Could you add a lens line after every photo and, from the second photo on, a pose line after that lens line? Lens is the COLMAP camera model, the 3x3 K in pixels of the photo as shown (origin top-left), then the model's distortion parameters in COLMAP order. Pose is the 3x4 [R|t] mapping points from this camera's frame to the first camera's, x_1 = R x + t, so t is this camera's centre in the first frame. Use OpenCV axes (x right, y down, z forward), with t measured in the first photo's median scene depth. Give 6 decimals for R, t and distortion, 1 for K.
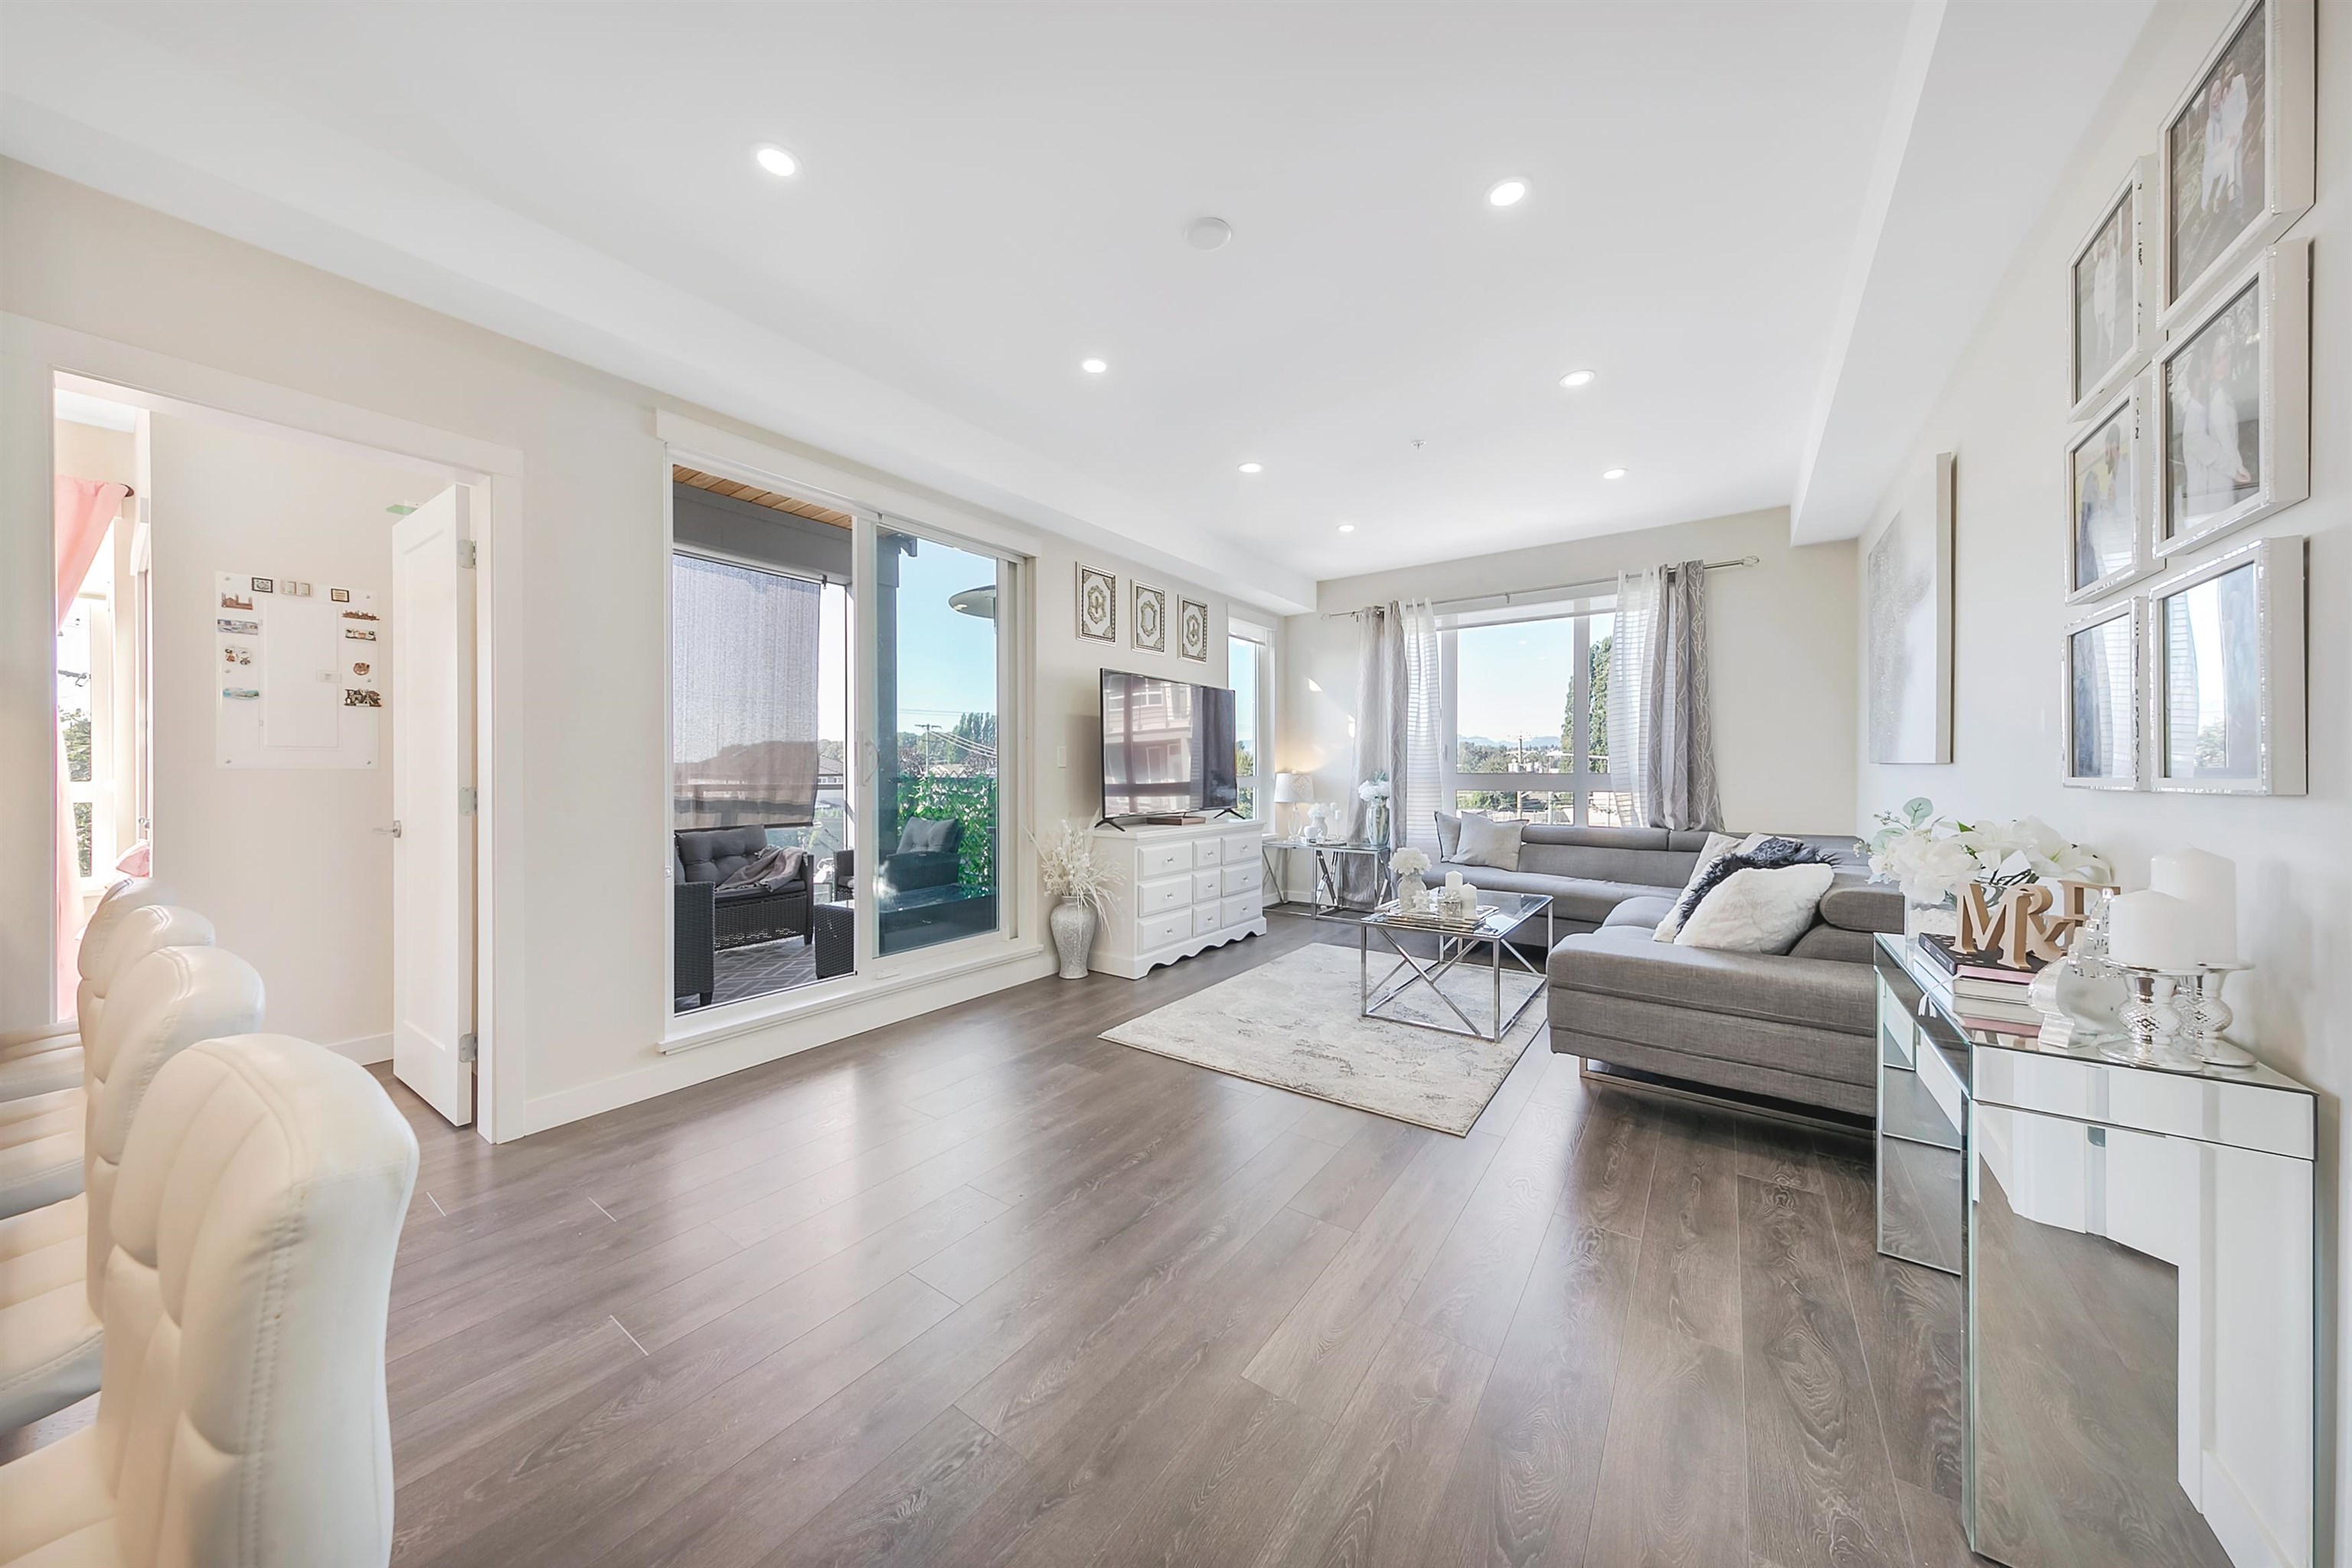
lens RADIAL K [[776.4, 0, 1176.0], [0, 776.4, 771.0], [0, 0, 1]] dist [-0.002294, -0.000324]
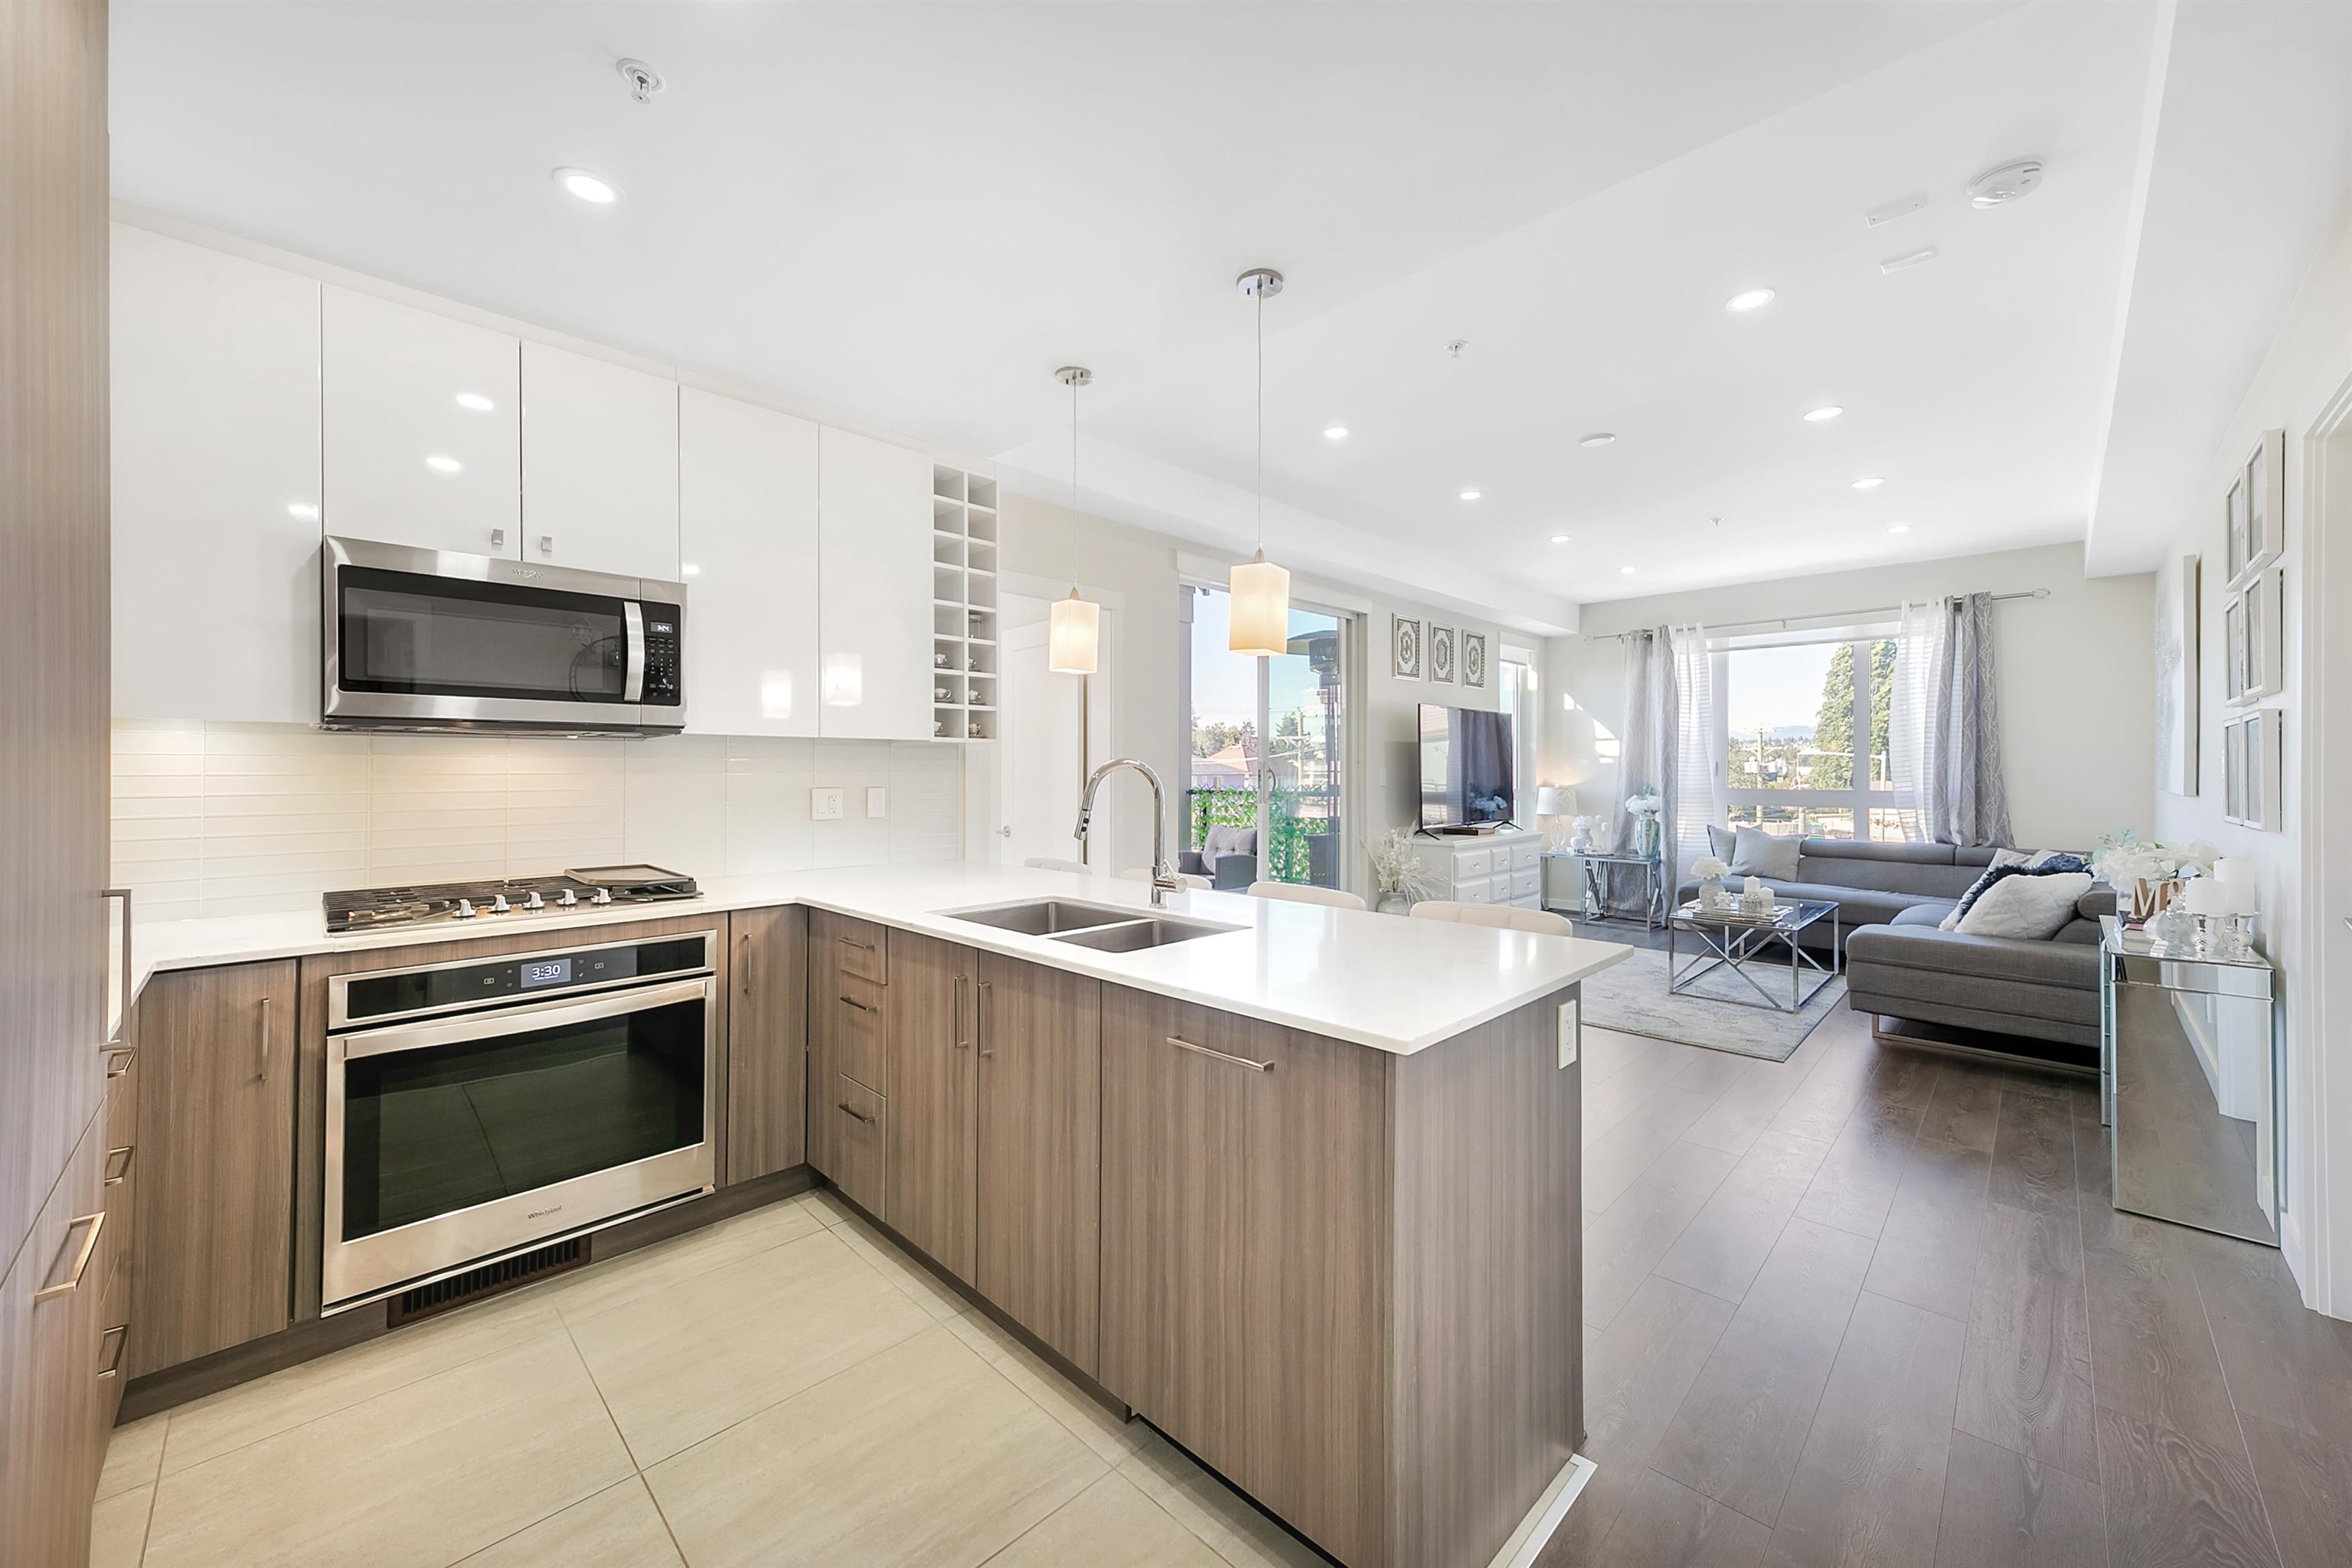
lens RADIAL K [[882.1, 0, 1180.1], [0, 882.1, 766.7], [0, 0, 1]] dist [-0.001295, 0.000264]
pose [[0.986759, 0.000138, -0.162191, -0.220663], [-0.000801, 0.999992, -0.004027, -0.026824], [0.162189, 0.004104, 0.986751, -0.370462]]
